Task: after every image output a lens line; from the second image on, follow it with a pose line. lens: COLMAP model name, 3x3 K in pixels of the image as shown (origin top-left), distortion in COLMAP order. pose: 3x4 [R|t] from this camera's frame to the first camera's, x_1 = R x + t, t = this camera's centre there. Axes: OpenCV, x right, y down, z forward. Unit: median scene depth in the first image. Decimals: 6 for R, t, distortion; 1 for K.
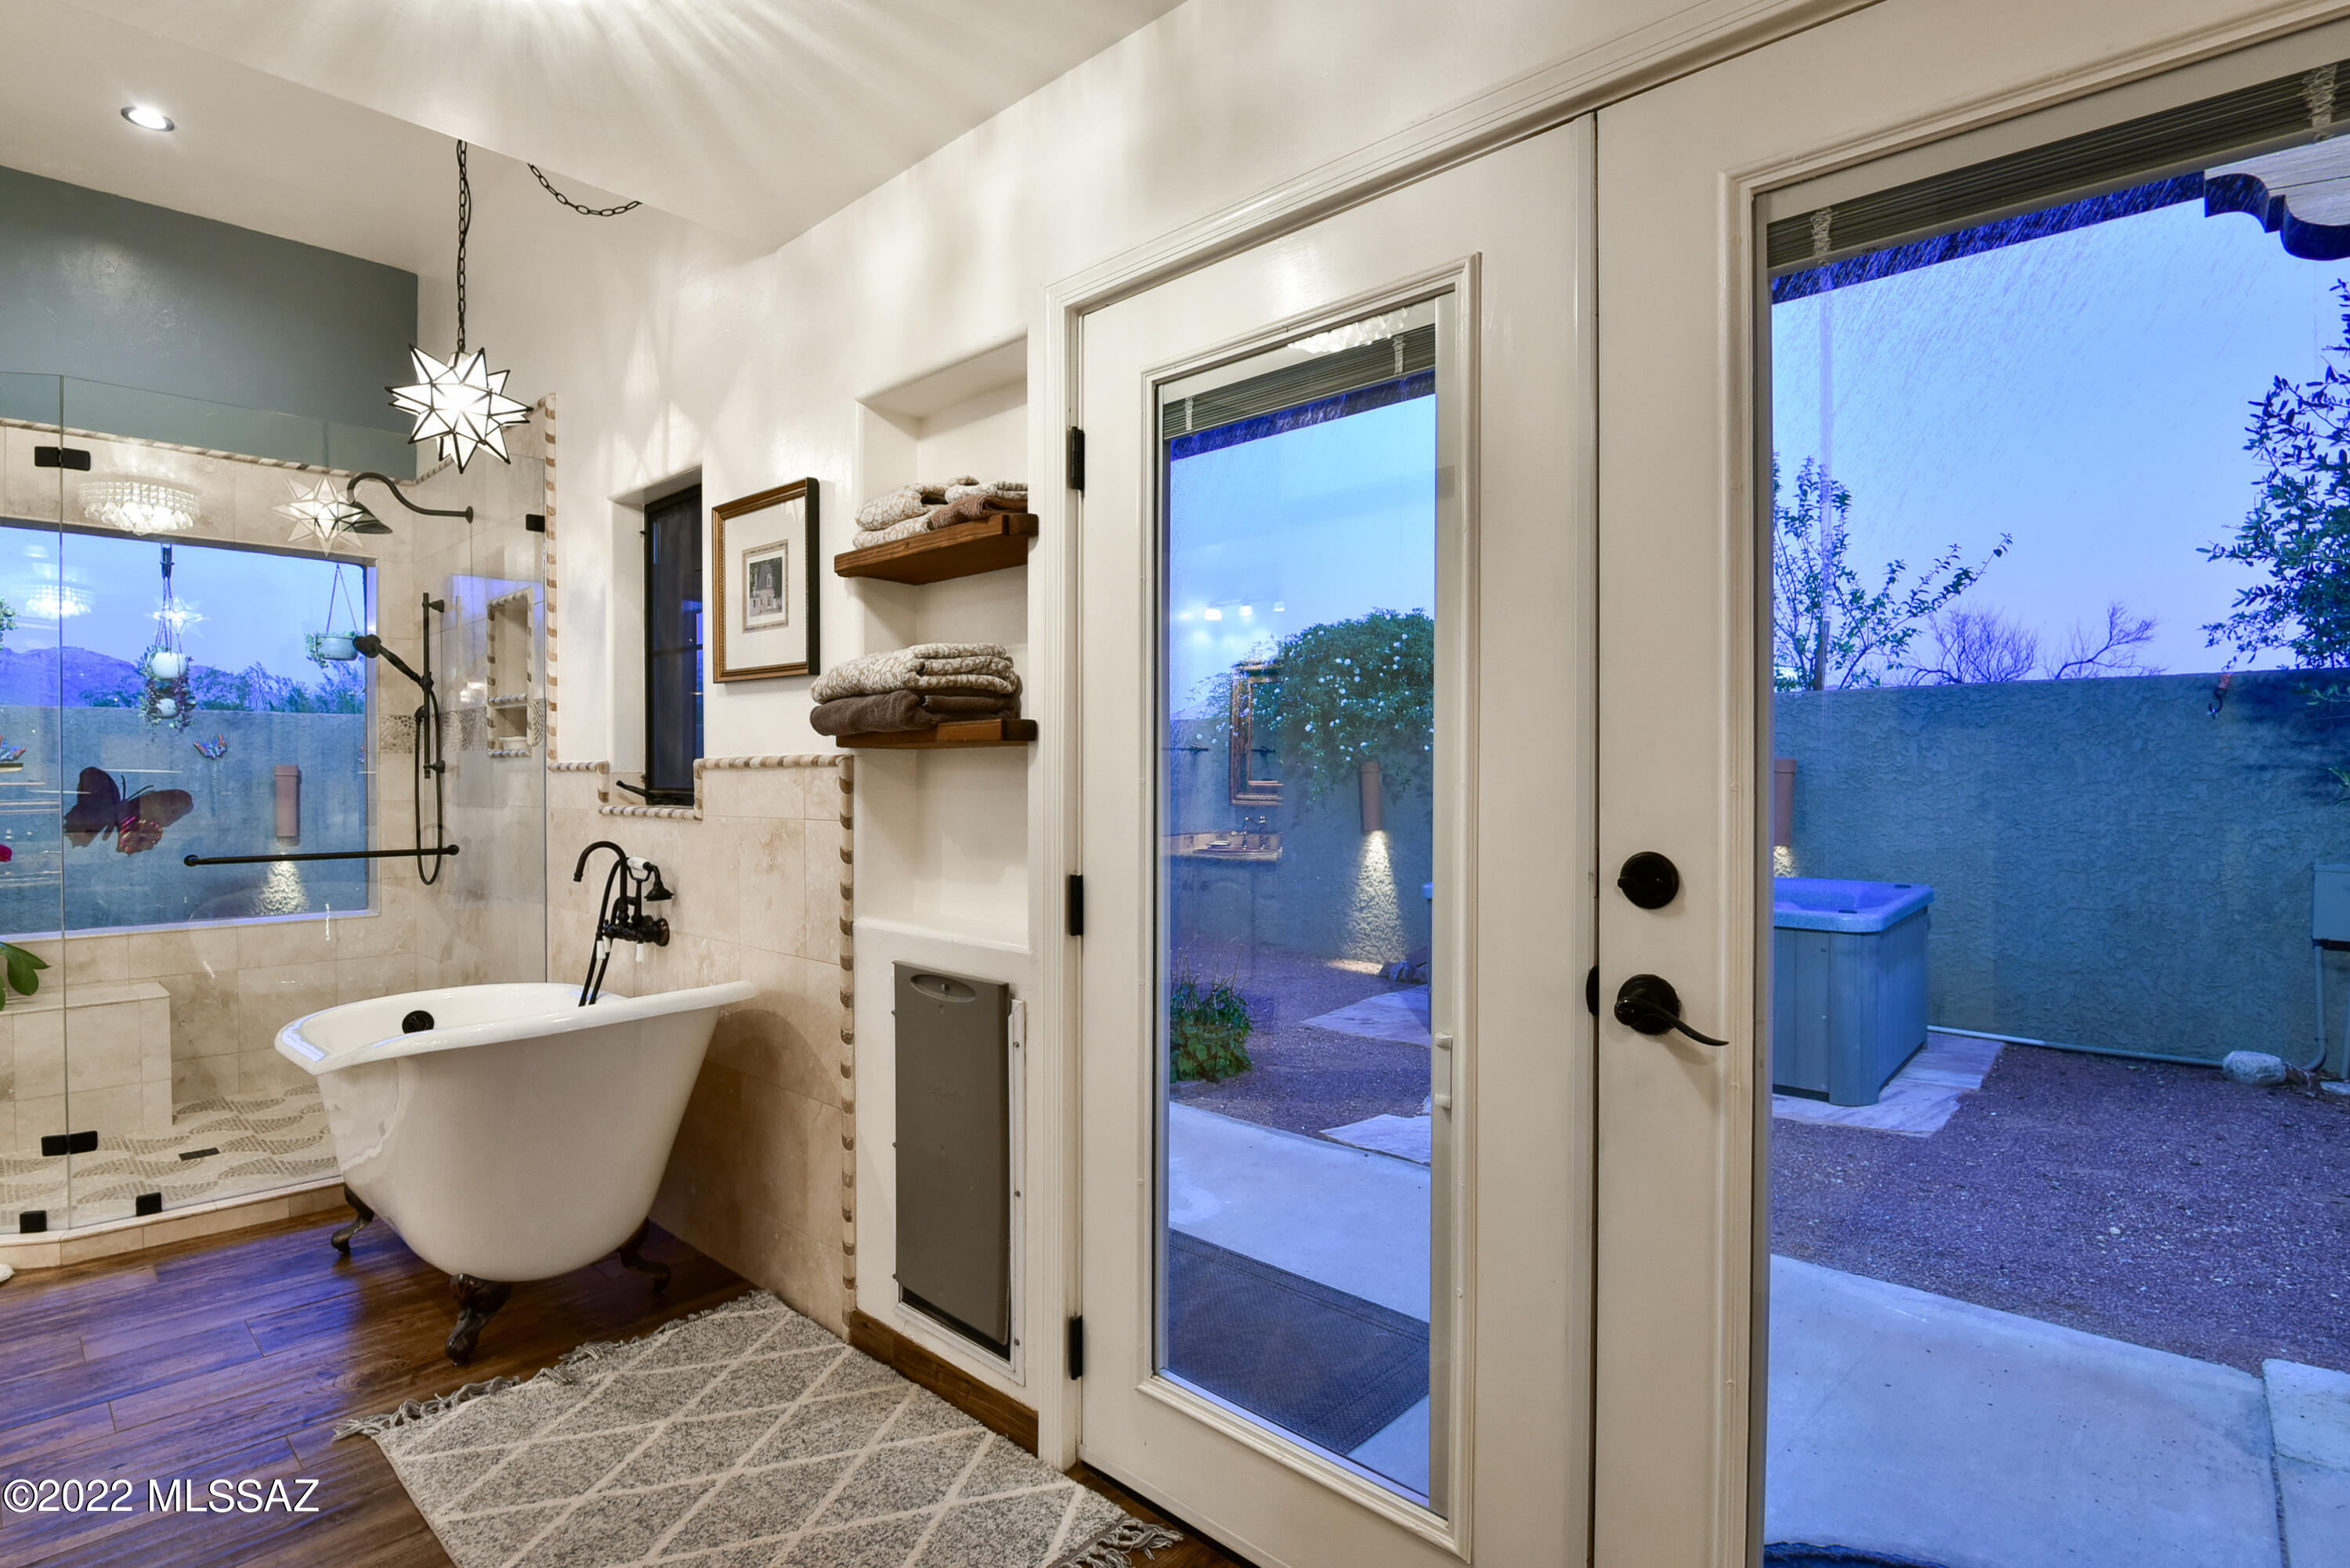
lens RADIAL K [[1141.8, 0, 1162.5], [0, 1141.8, 756.1], [0, 0, 1]] dist [-0.009923, -0.001372]
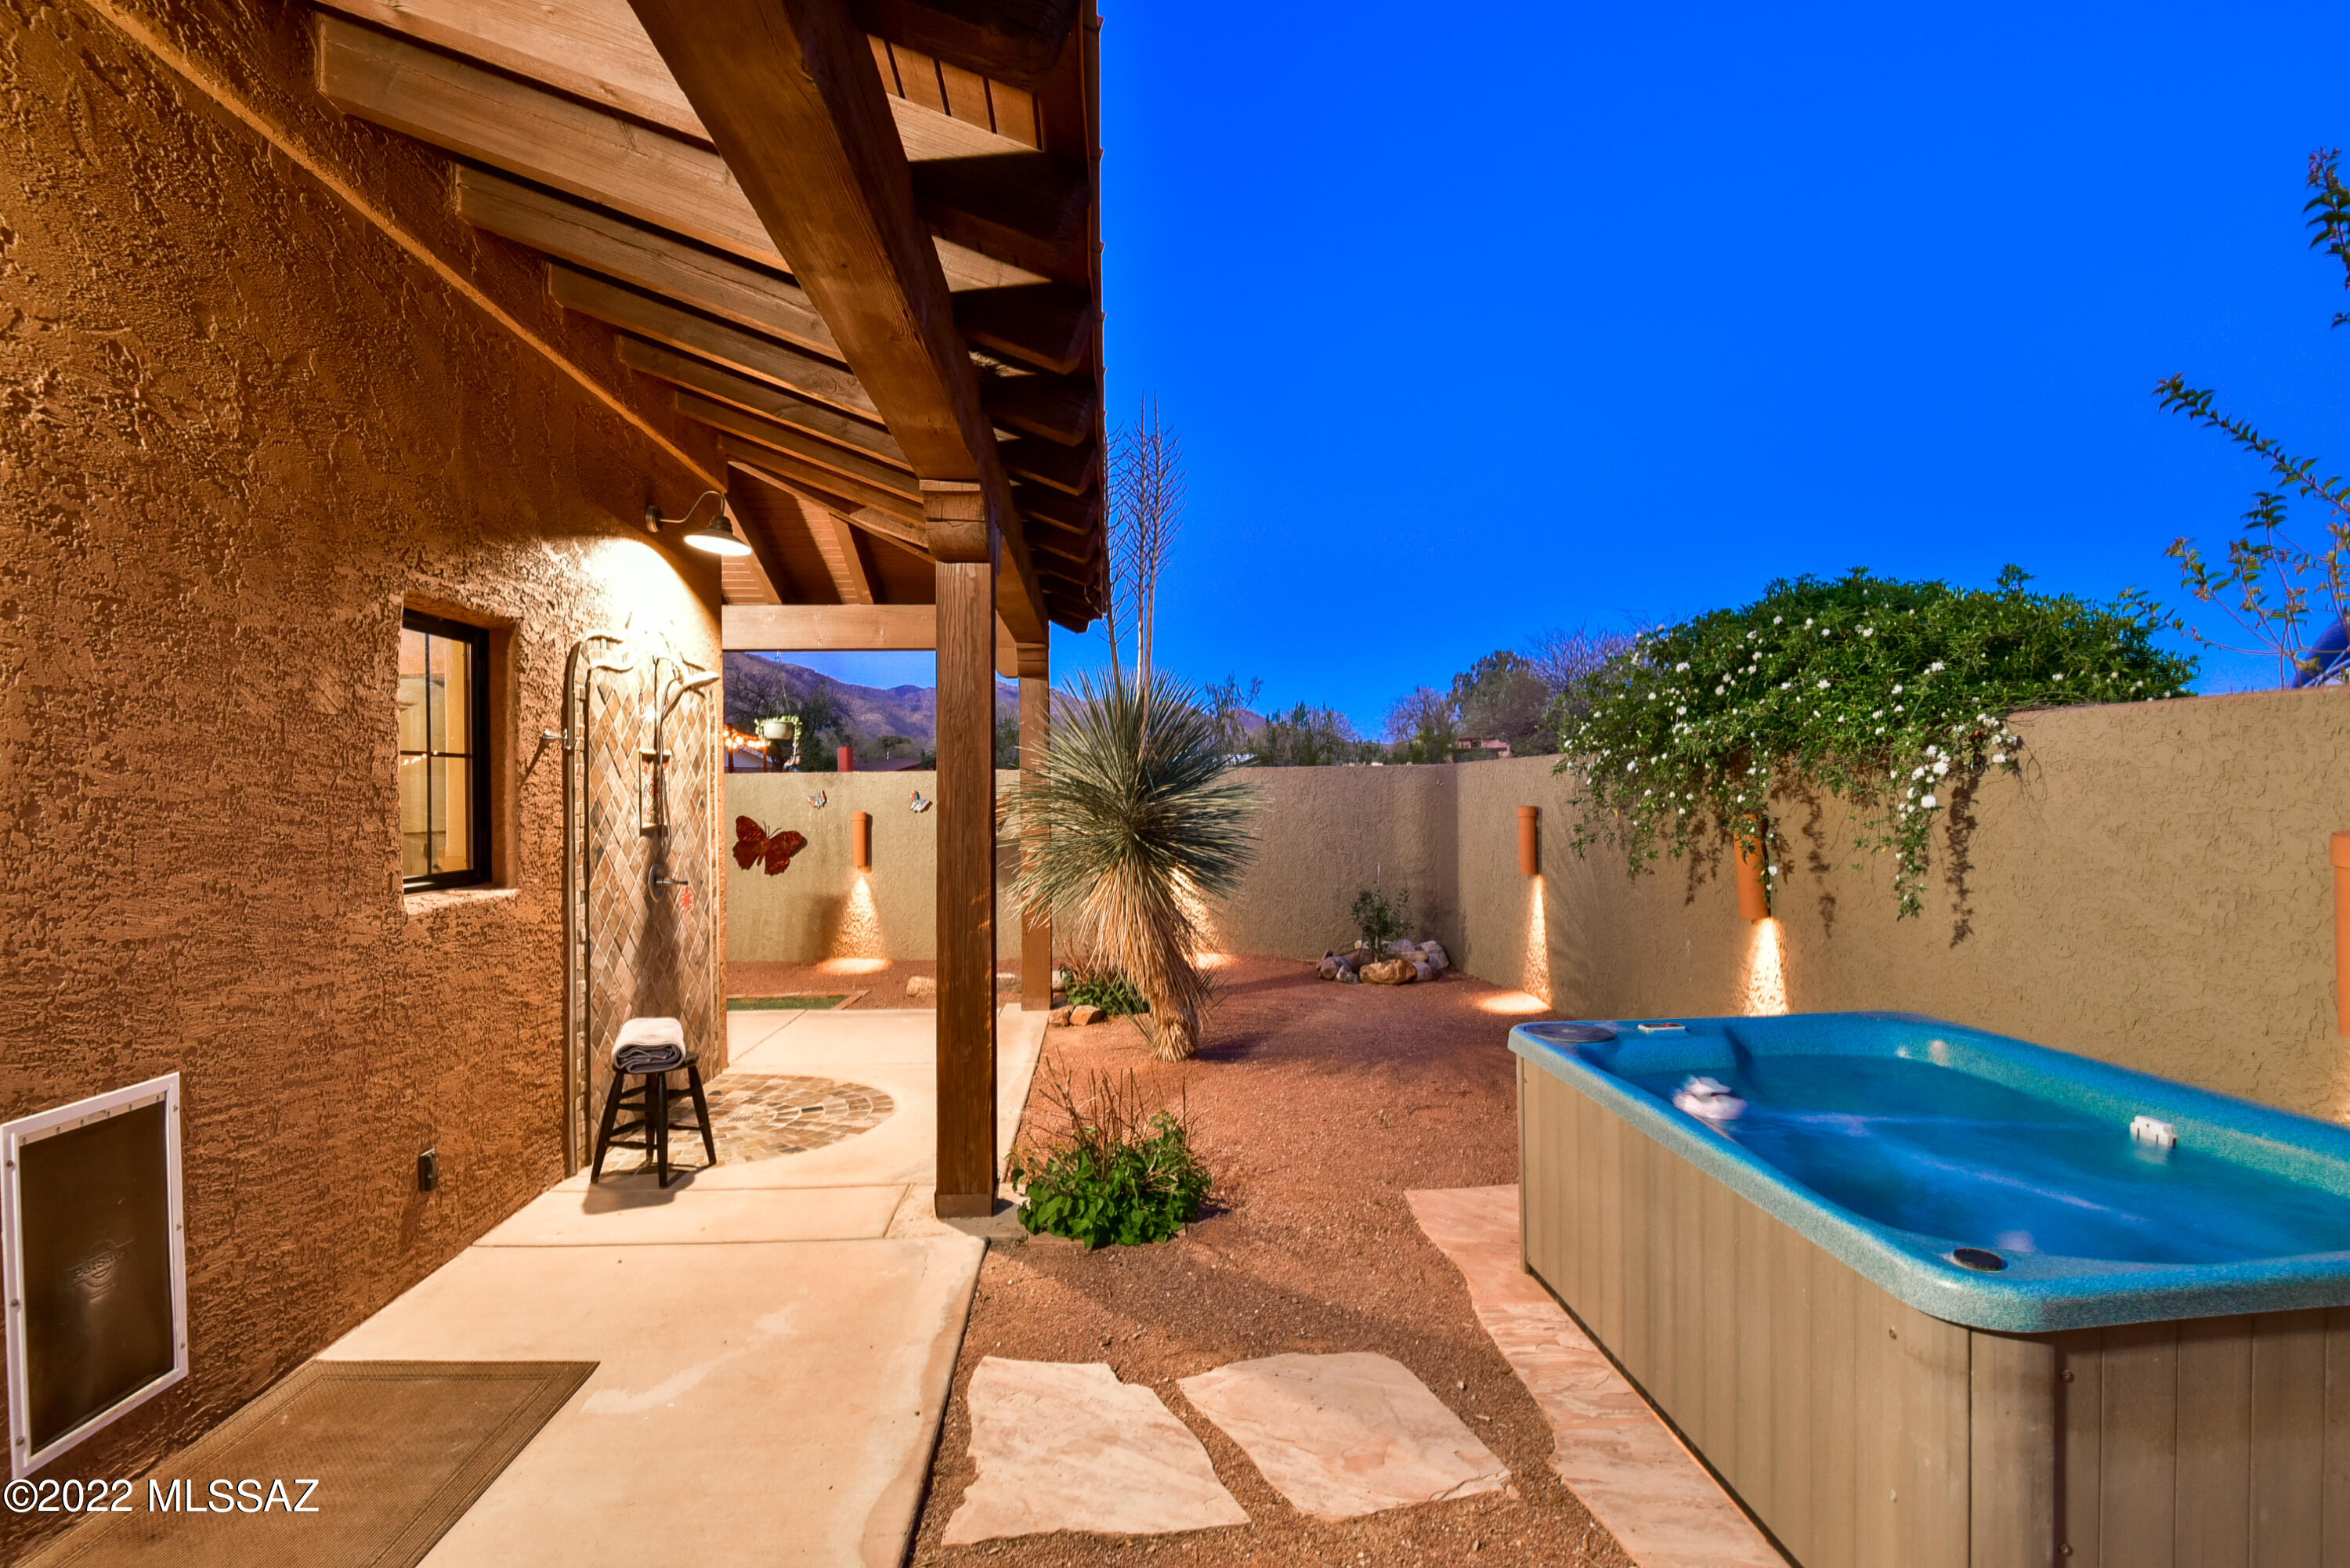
lens RADIAL K [[1133.2, 0, 1175.0], [0, 1133.2, 784.0], [0, 0, 1]] dist [-0.021210, -0.000603]
pose [[0.721472, -0.012770, -0.692326, 0.680837], [0.022793, 0.999726, 0.005313, -0.039943], [0.692068, -0.019613, 0.721565, 0.522415]]
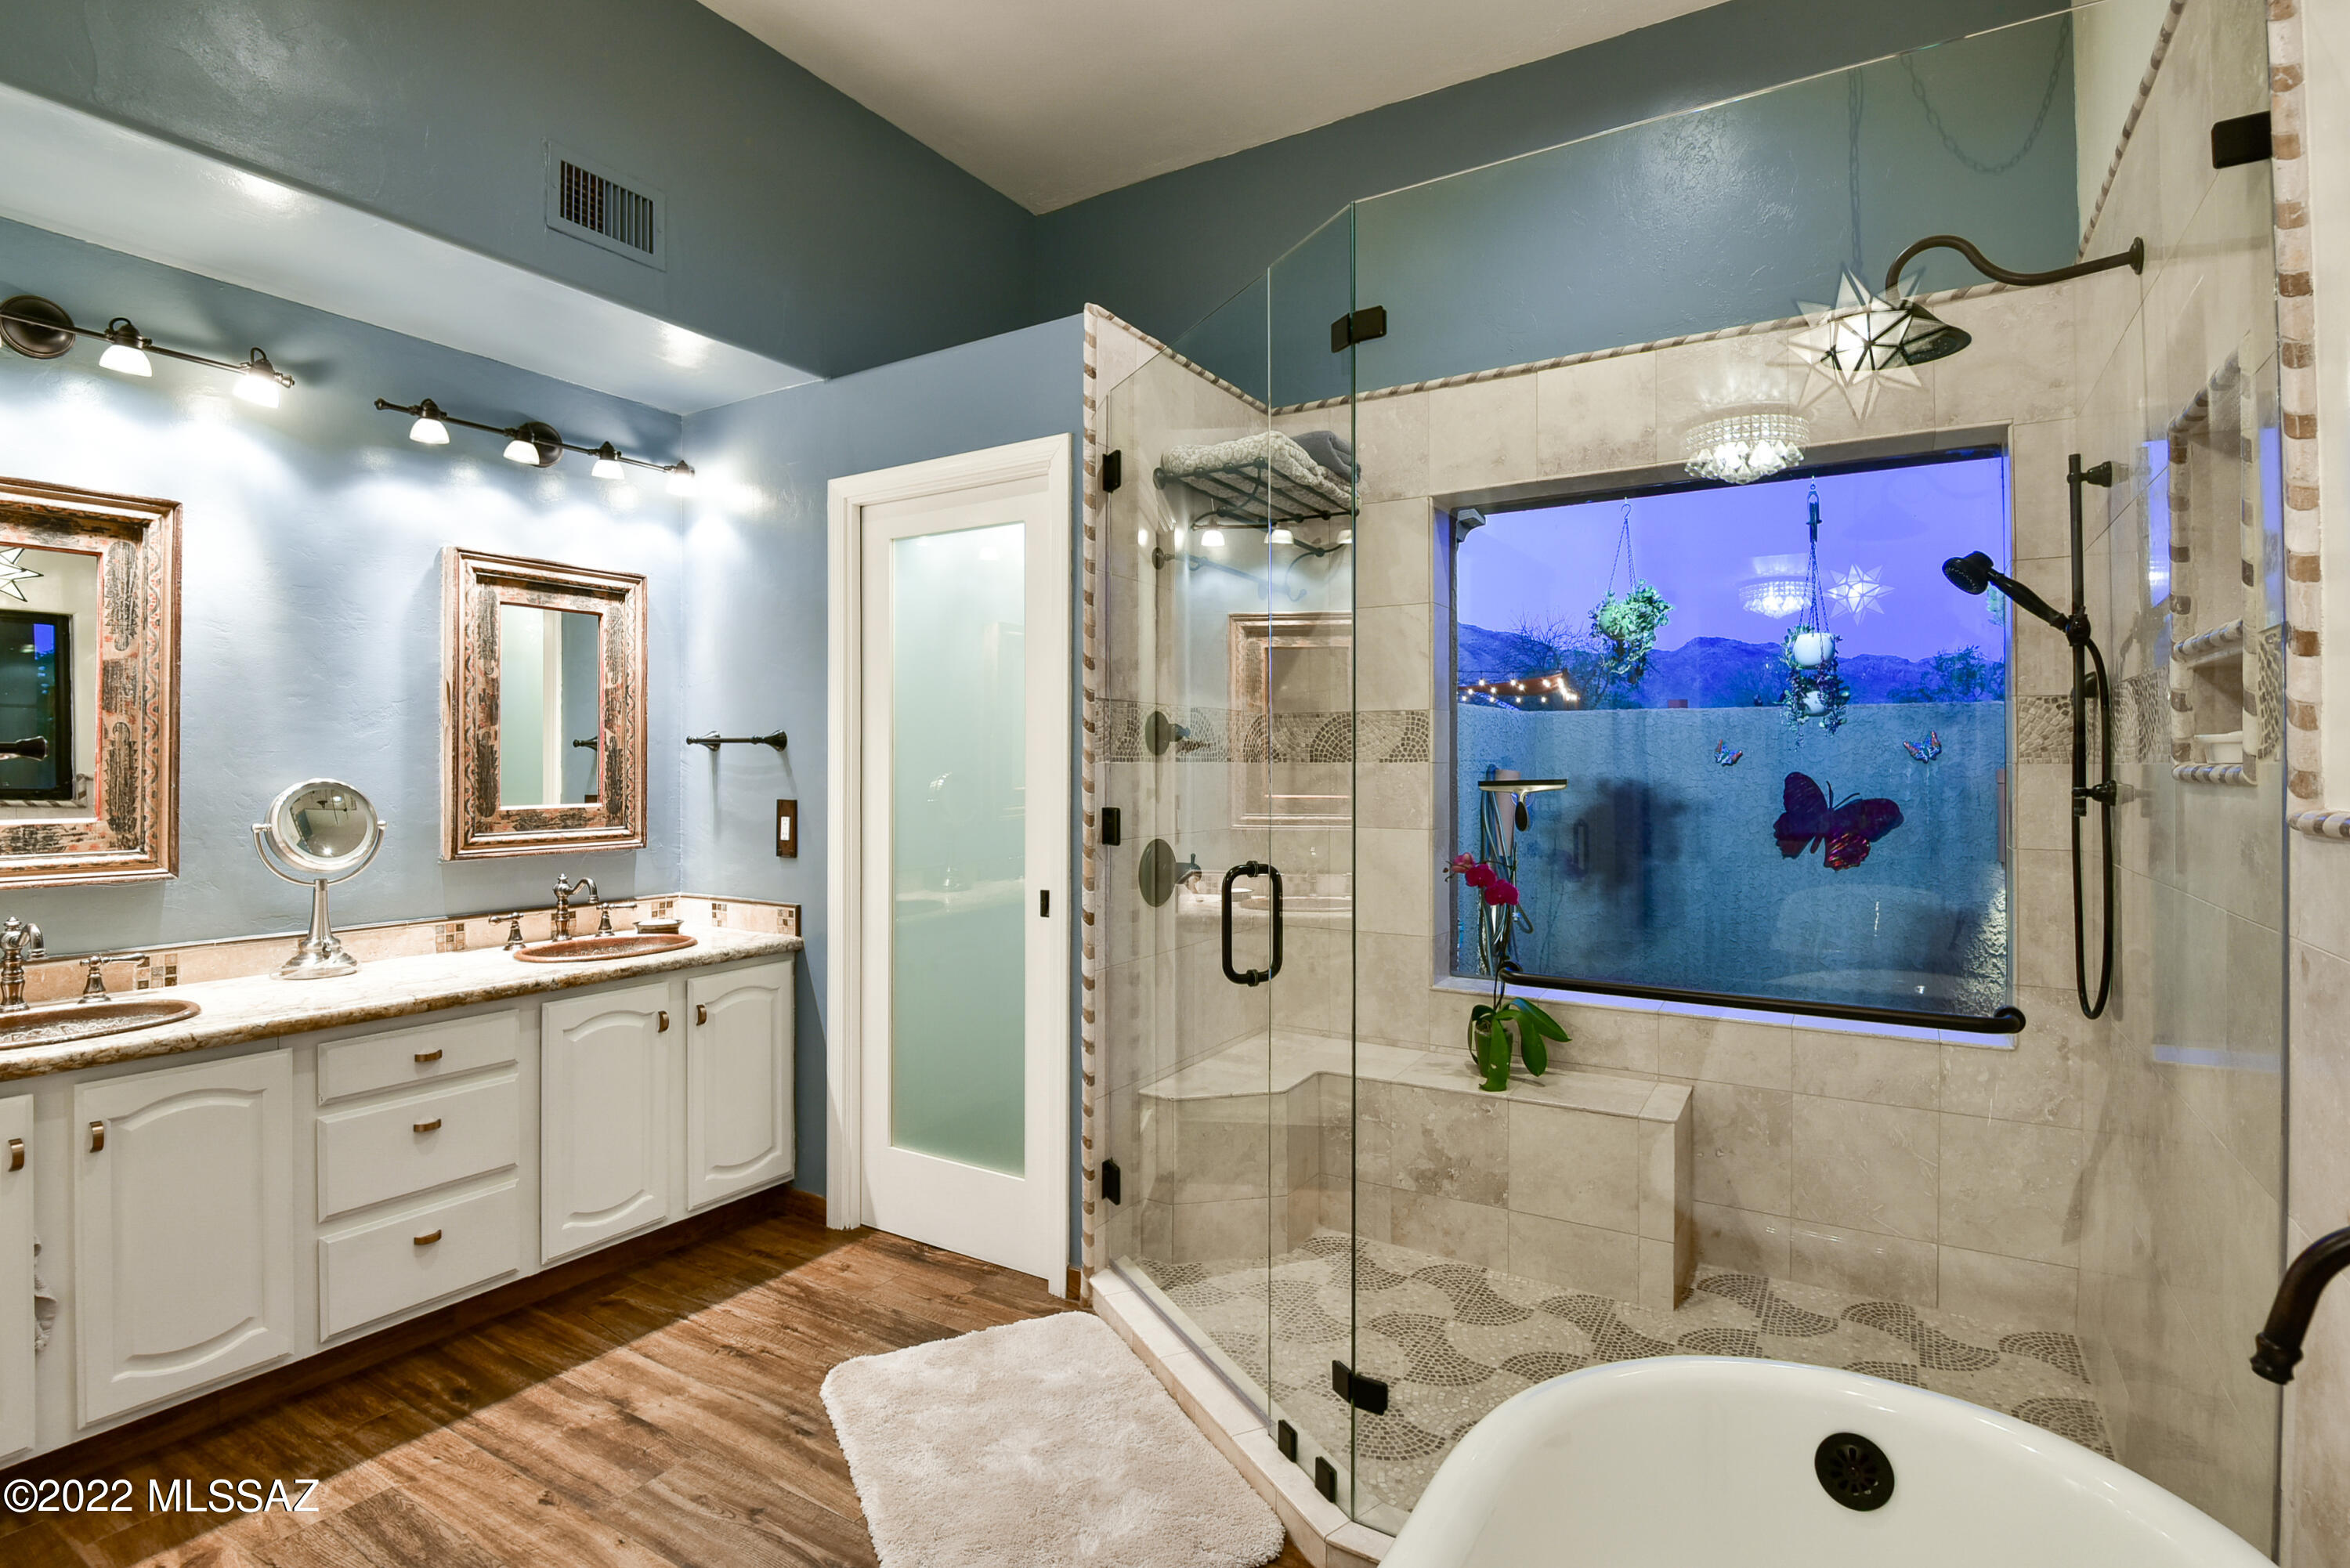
lens RADIAL K [[1145.7, 0, 1164.2], [0, 1145.7, 772.6], [0, 0, 1]] dist [-0.000397, -0.022289]
pose [[0.200585, 0.007671, -0.979646, -0.230872], [0.014029, 0.999844, 0.010702, -0.011054], [0.979576, -0.015890, 0.200446, 0.498390]]
